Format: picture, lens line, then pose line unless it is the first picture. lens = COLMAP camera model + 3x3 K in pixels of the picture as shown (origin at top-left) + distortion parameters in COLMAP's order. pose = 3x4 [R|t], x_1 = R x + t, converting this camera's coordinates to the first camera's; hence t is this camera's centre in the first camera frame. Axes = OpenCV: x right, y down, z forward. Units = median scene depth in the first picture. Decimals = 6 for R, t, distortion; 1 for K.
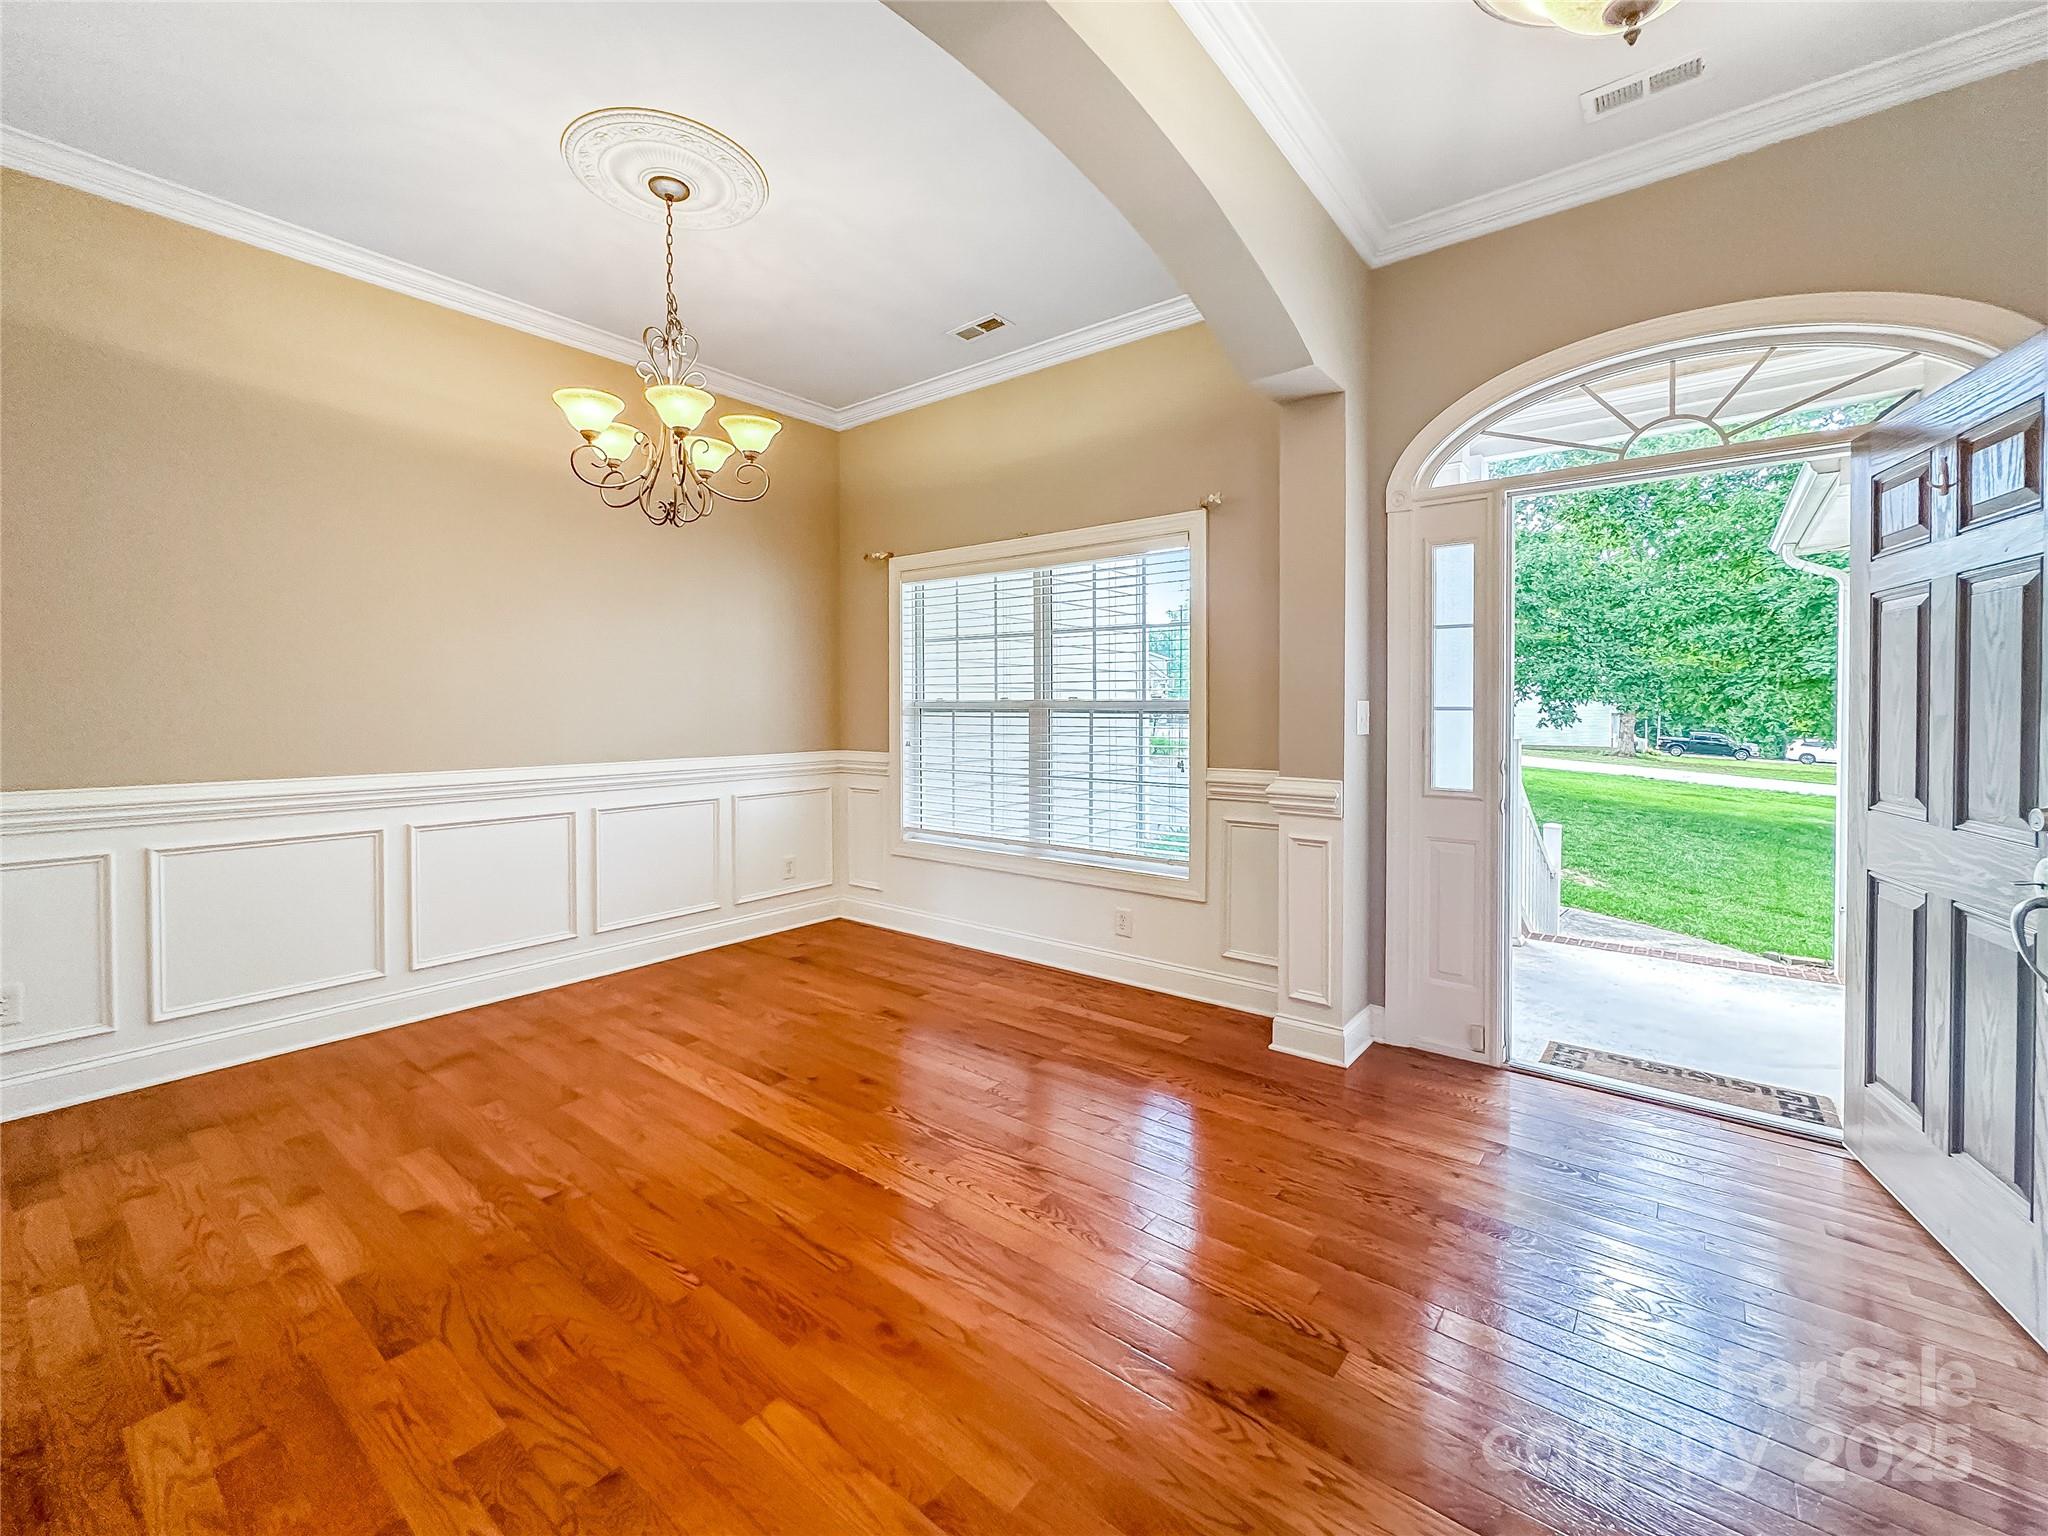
lens RADIAL K [[765.0, 0, 1019.4], [0, 765.0, 721.2], [0, 0, 1]] dist [-0.000199, -0.000047]
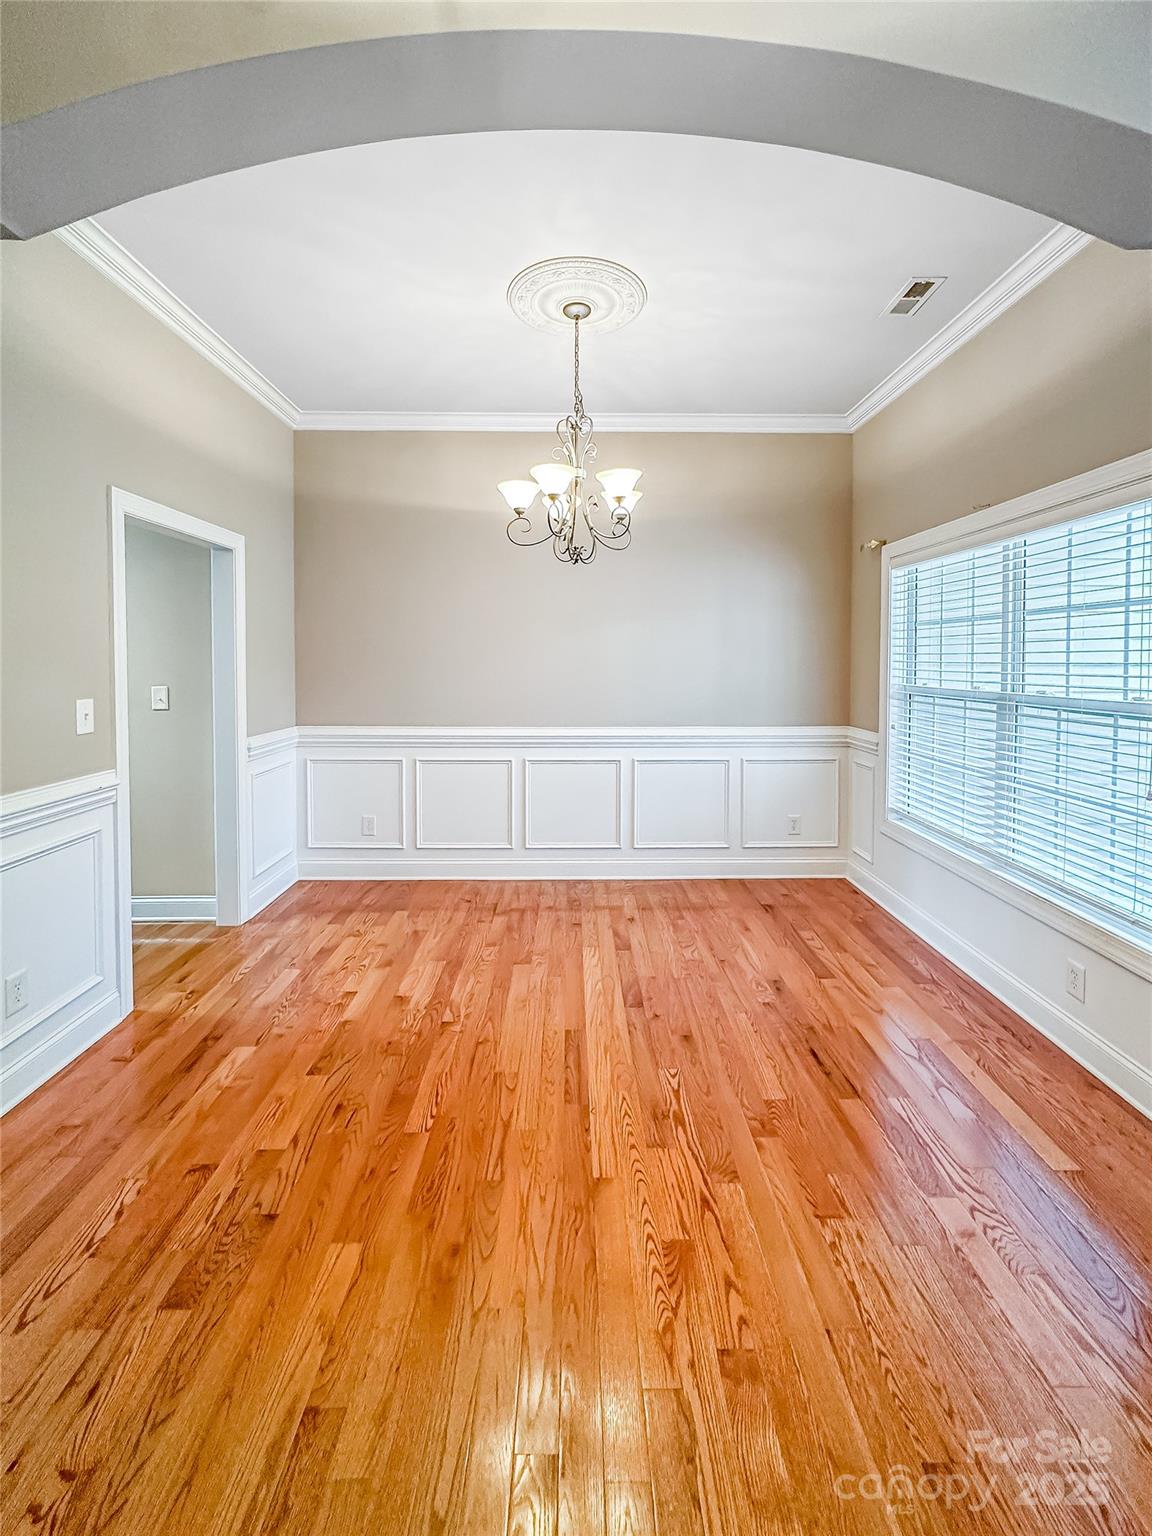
lens RADIAL K [[622.3, 0, 591.6], [0, 622.3, 689.4], [0, 0, 1]] dist [-0.004685, 0.001186]
pose [[0.677712, 0.027127, -0.734827, 0.276498], [-0.017608, 0.999631, 0.020664, -0.044458], [0.735117, -0.001066, 0.677940, 0.210562]]
